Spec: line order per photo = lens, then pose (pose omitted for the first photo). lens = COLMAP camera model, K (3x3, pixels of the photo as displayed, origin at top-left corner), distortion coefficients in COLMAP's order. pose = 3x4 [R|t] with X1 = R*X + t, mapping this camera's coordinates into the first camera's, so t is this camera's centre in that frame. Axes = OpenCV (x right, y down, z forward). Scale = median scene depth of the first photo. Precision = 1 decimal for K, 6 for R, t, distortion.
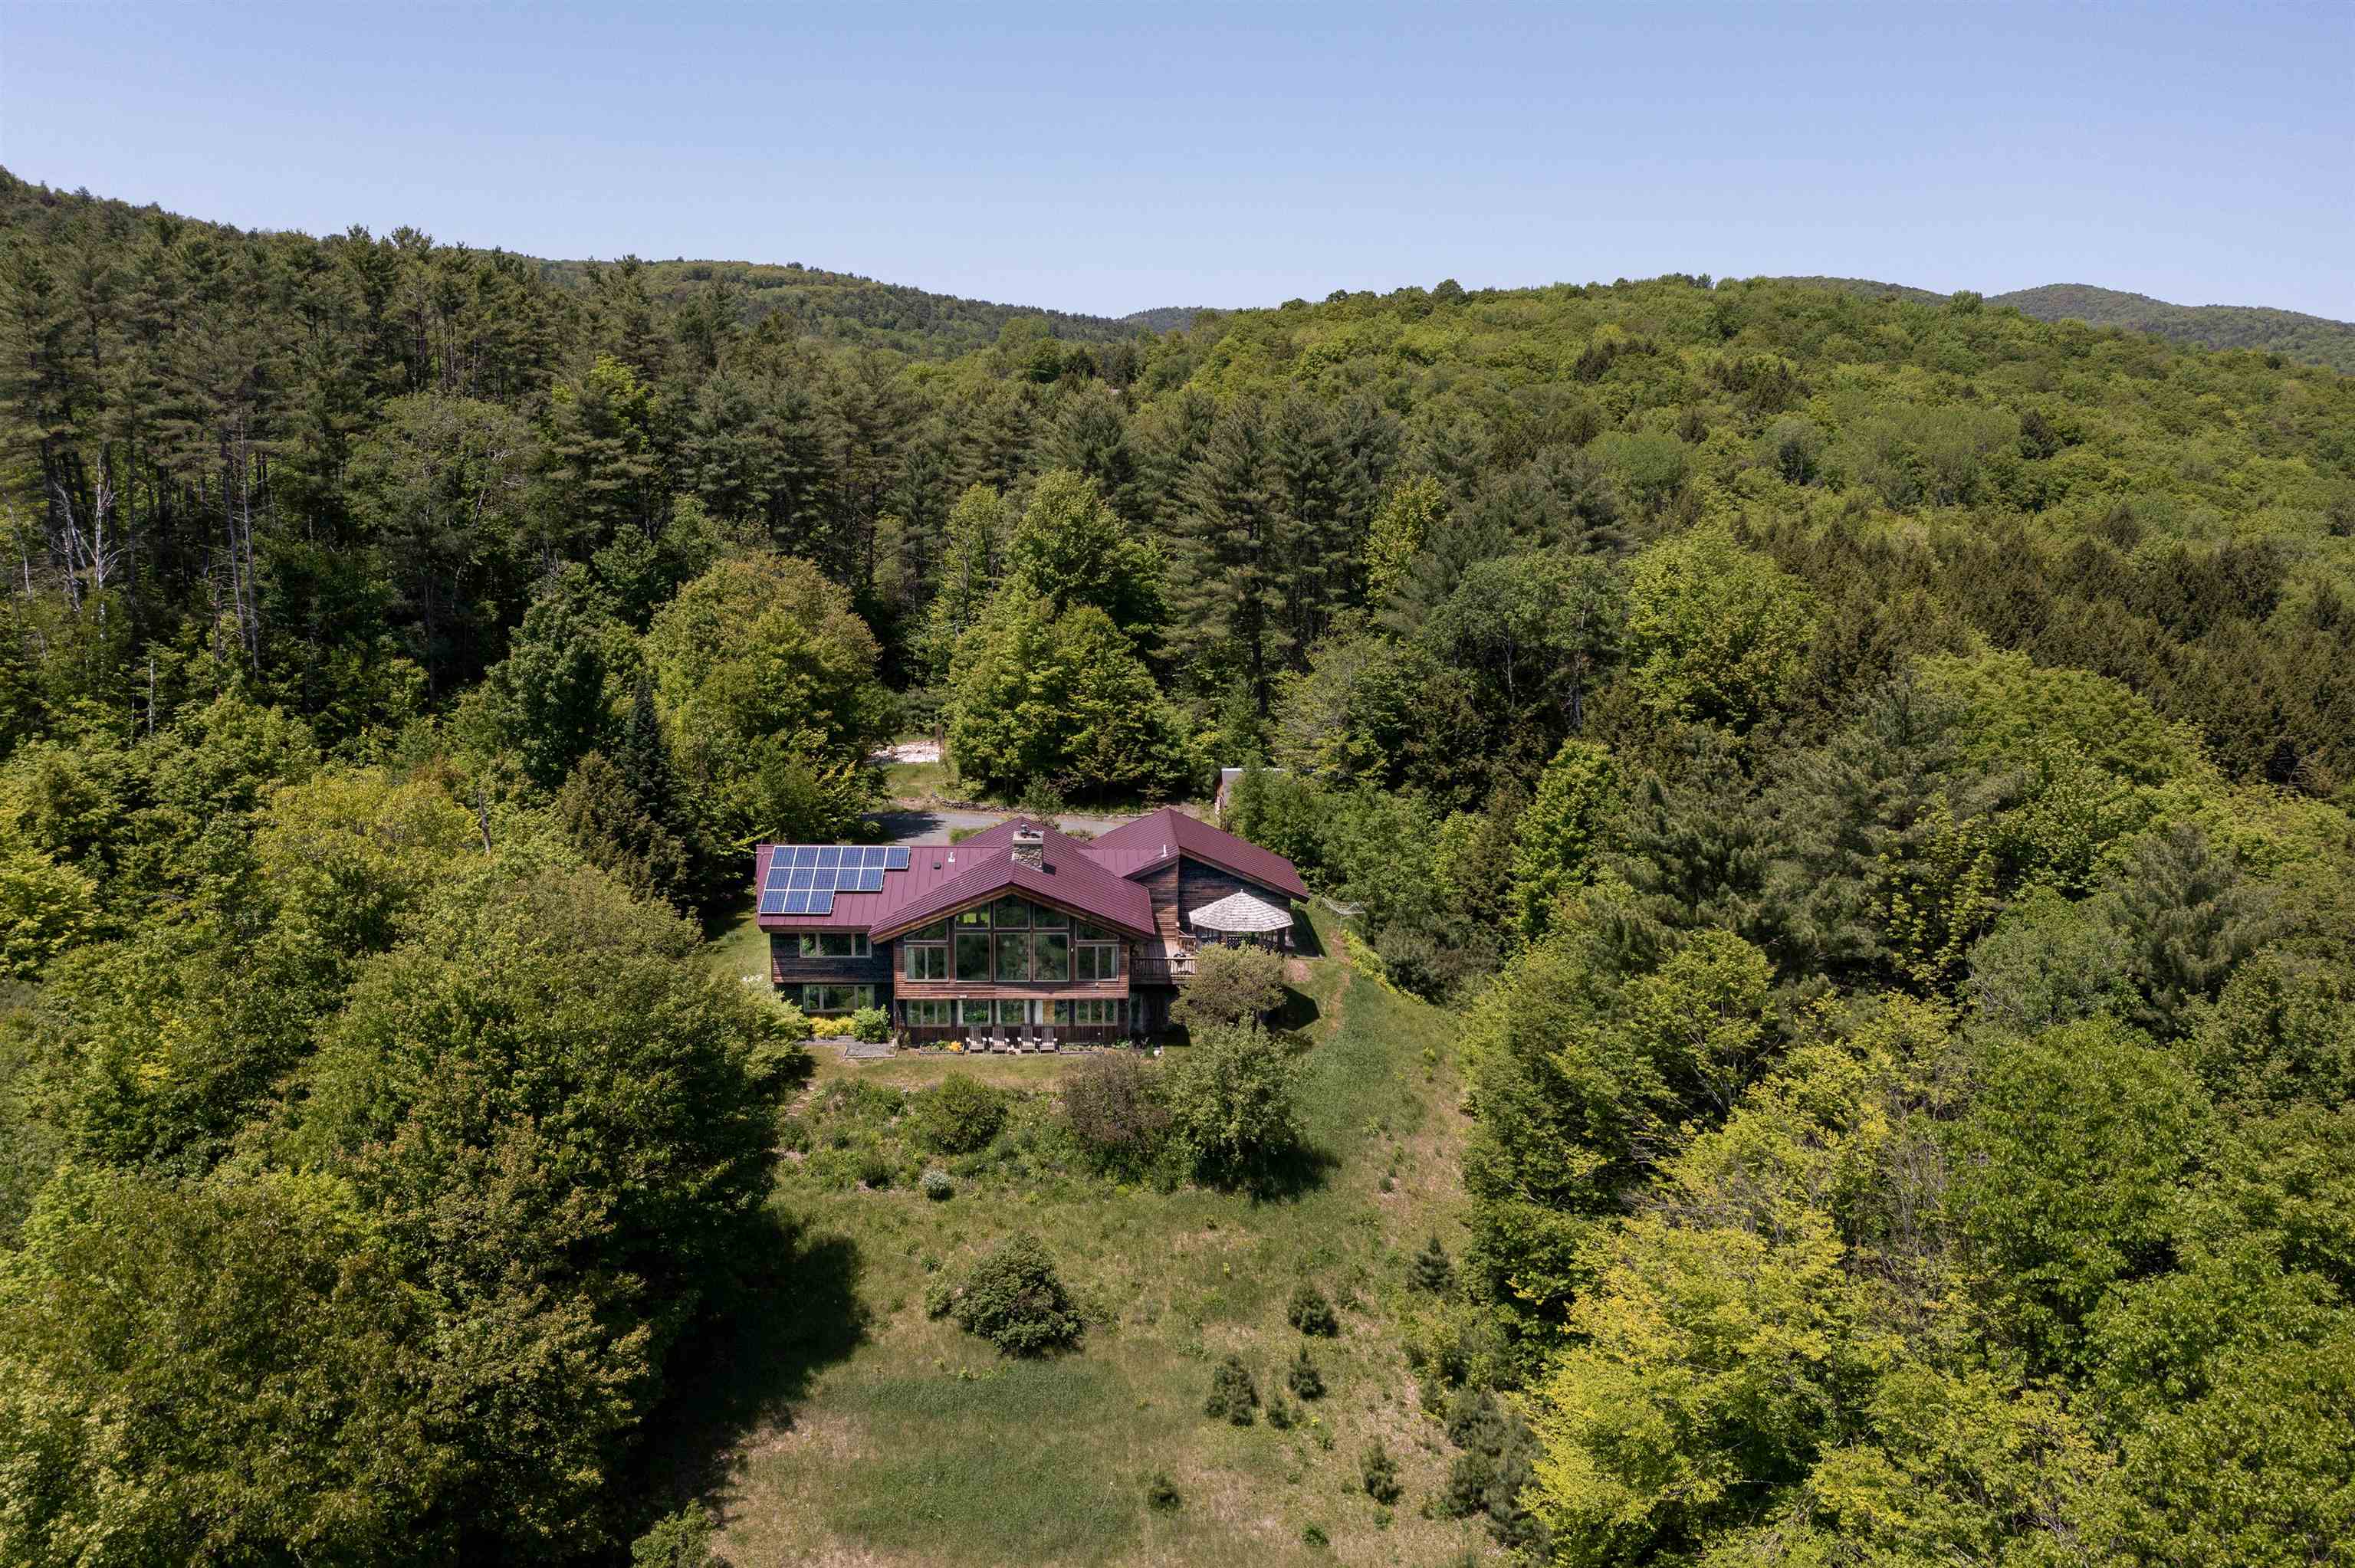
lens RADIAL K [[1851.9, 0, 1263.7], [0, 1851.9, 770.8], [0, 0, 1]] dist [-0.020672, 0.000163]
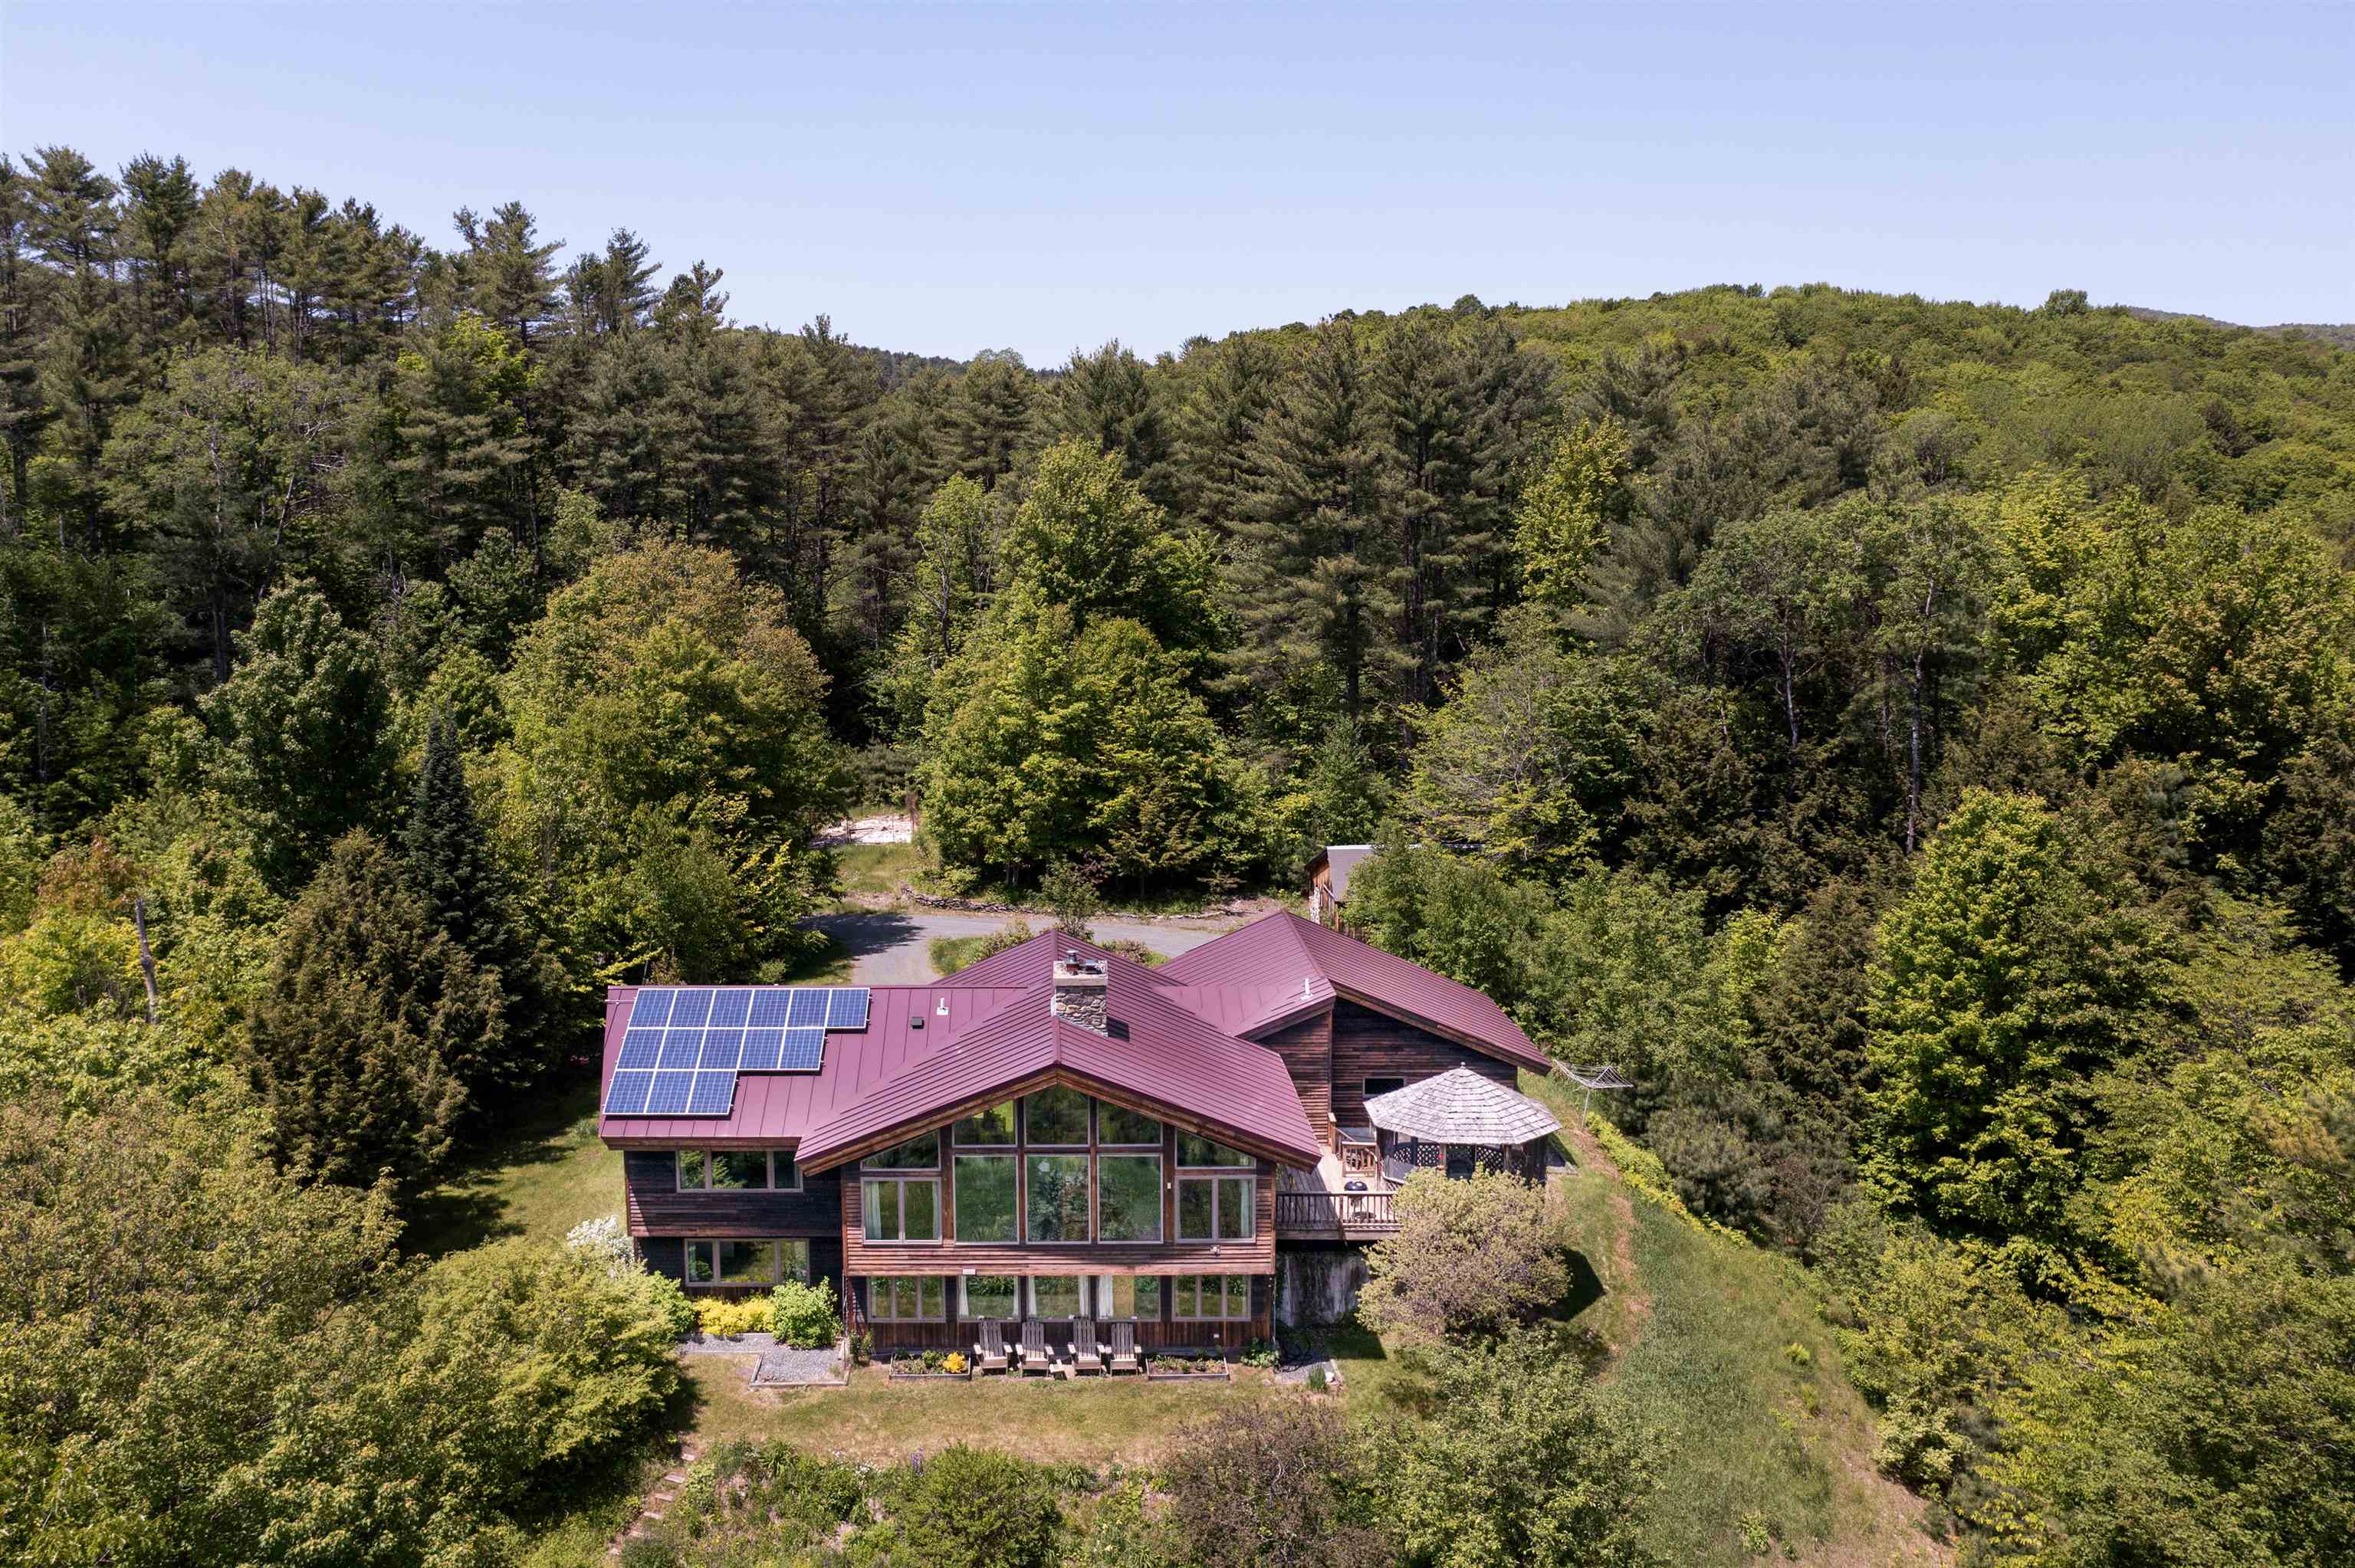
lens RADIAL K [[1957.0, 0, 1058.1], [0, 1957.0, 790.0], [0, 0, 1]] dist [-0.016045, 0.000916]
pose [[0.995356, -0.014808, -0.095116, -0.055317], [0.011814, 0.999419, -0.031970, -0.000091], [0.095534, 0.030698, 0.994953, 0.296927]]
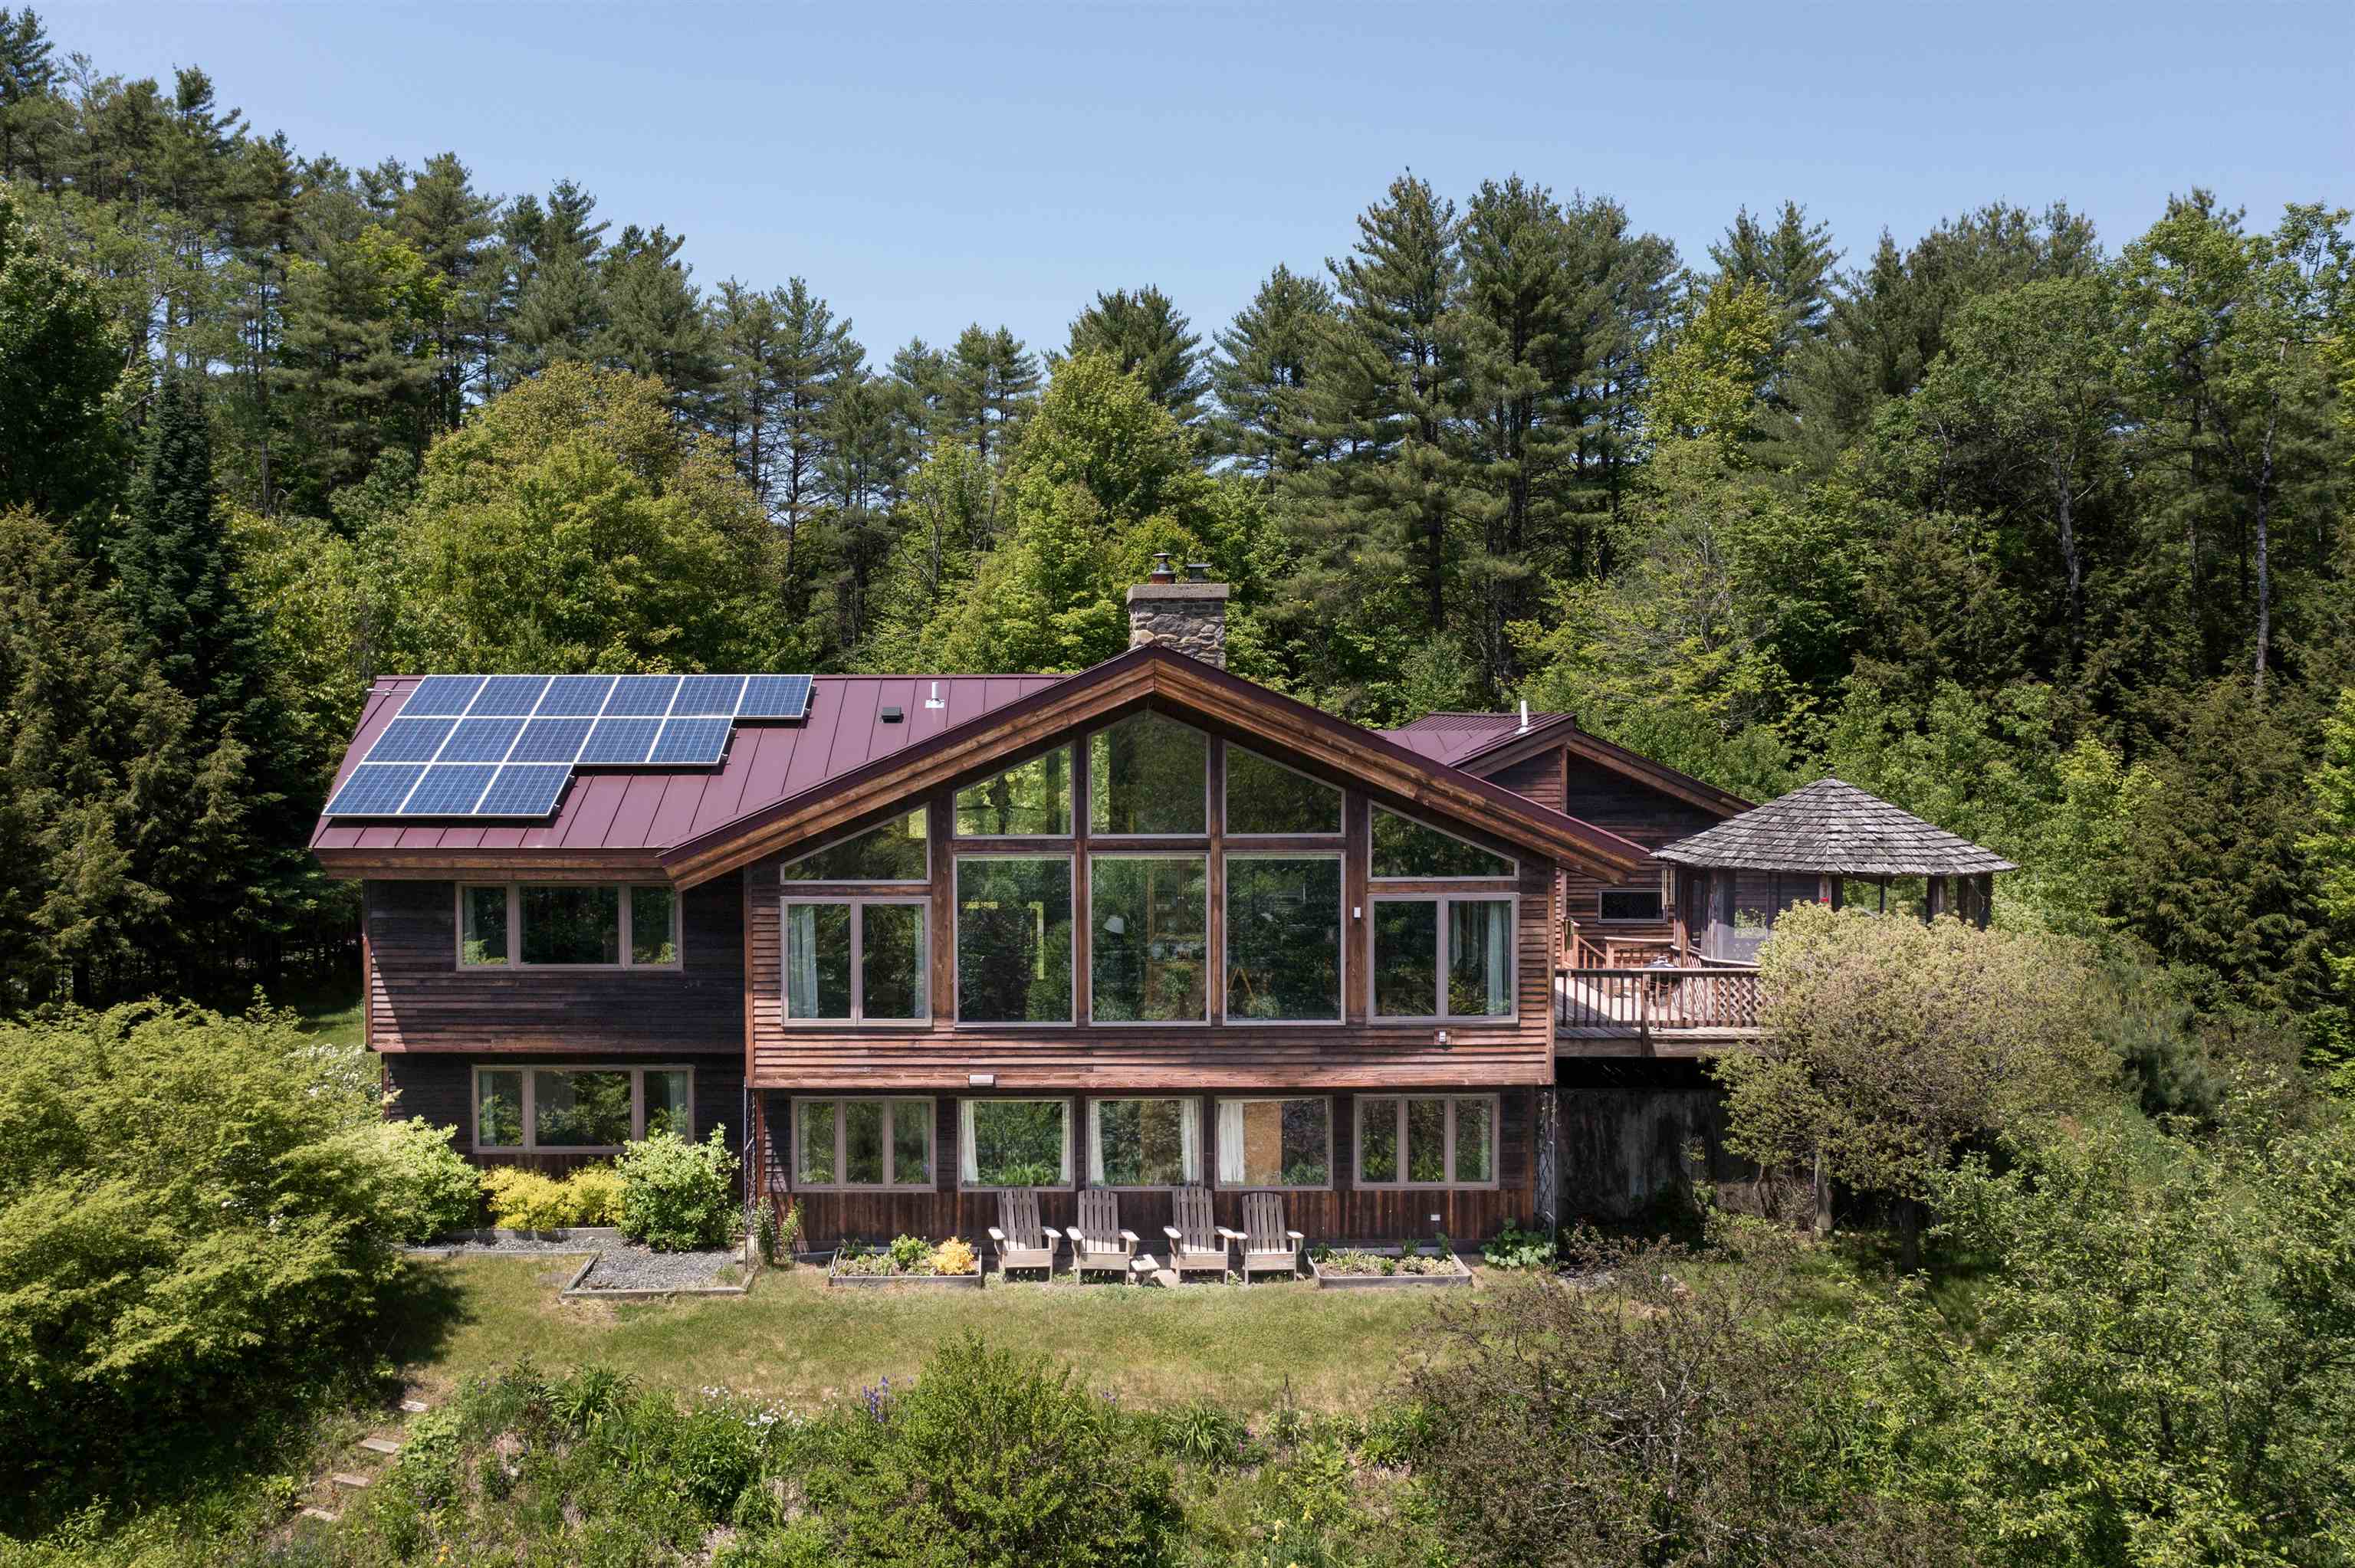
lens RADIAL K [[1957.0, 0, 1058.1], [0, 1957.0, 790.0], [0, 0, 1]] dist [-0.016045, 0.000916]
pose [[0.996108, -0.020787, -0.085661, -0.085344], [0.009487, 0.991433, -0.130274, 0.081015], [0.087635, 0.128954, 0.987771, 0.480061]]
